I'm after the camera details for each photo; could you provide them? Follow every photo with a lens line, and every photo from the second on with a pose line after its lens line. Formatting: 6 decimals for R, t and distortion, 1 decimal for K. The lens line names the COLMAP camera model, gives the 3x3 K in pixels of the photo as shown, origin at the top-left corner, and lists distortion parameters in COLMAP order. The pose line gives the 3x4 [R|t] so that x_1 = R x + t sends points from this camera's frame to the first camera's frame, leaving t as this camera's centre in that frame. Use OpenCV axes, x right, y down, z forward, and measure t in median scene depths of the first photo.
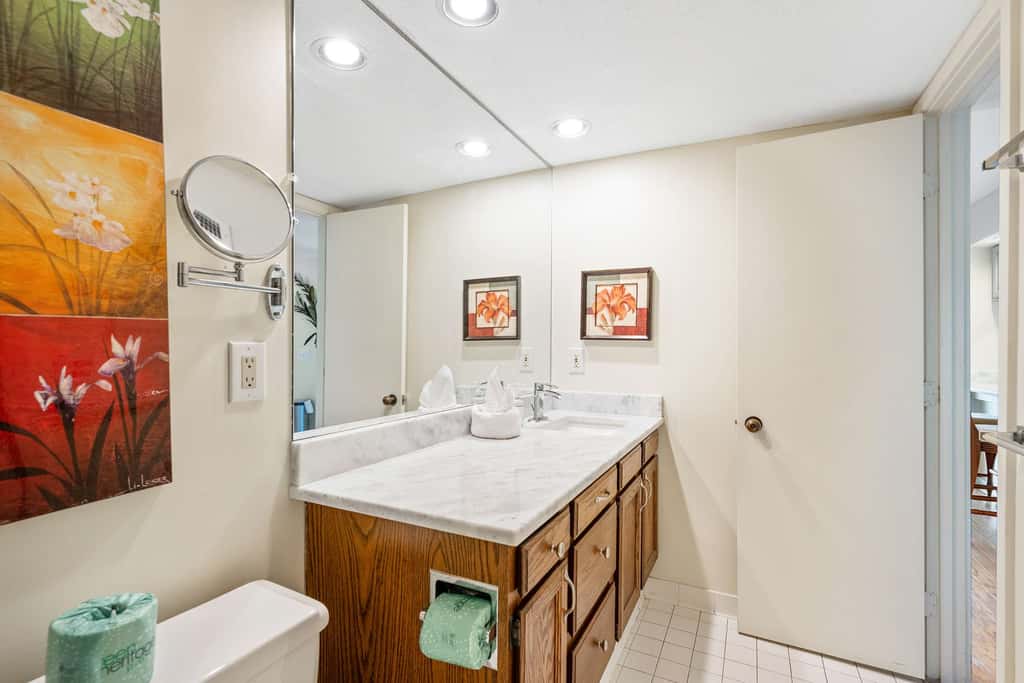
lens RADIAL K [[472.5, 0, 515.0], [0, 472.5, 345.1], [0, 0, 1]] dist [0.005872, -0.000533]
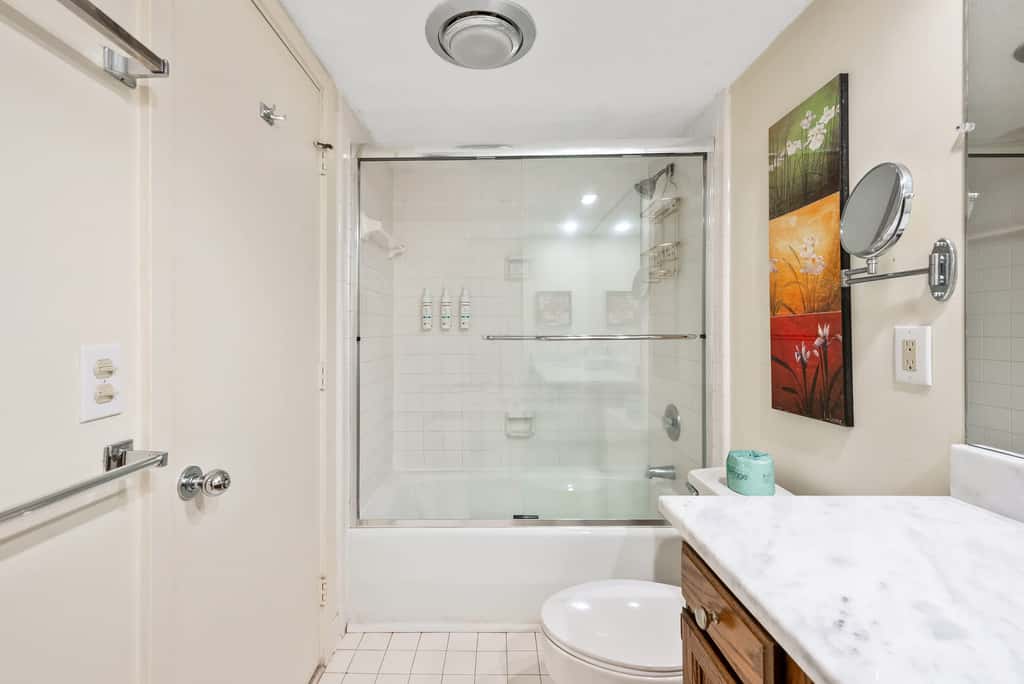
lens RADIAL K [[410.3, 0, 509.4], [0, 410.3, 333.7], [0, 0, 1]] dist [-0.001218, 0.000762]
pose [[-0.885952, -0.004479, -0.463755, 0.803571], [-0.006655, 0.999973, 0.003056, 0.018216], [0.463729, 0.005794, -0.885958, 1.797229]]
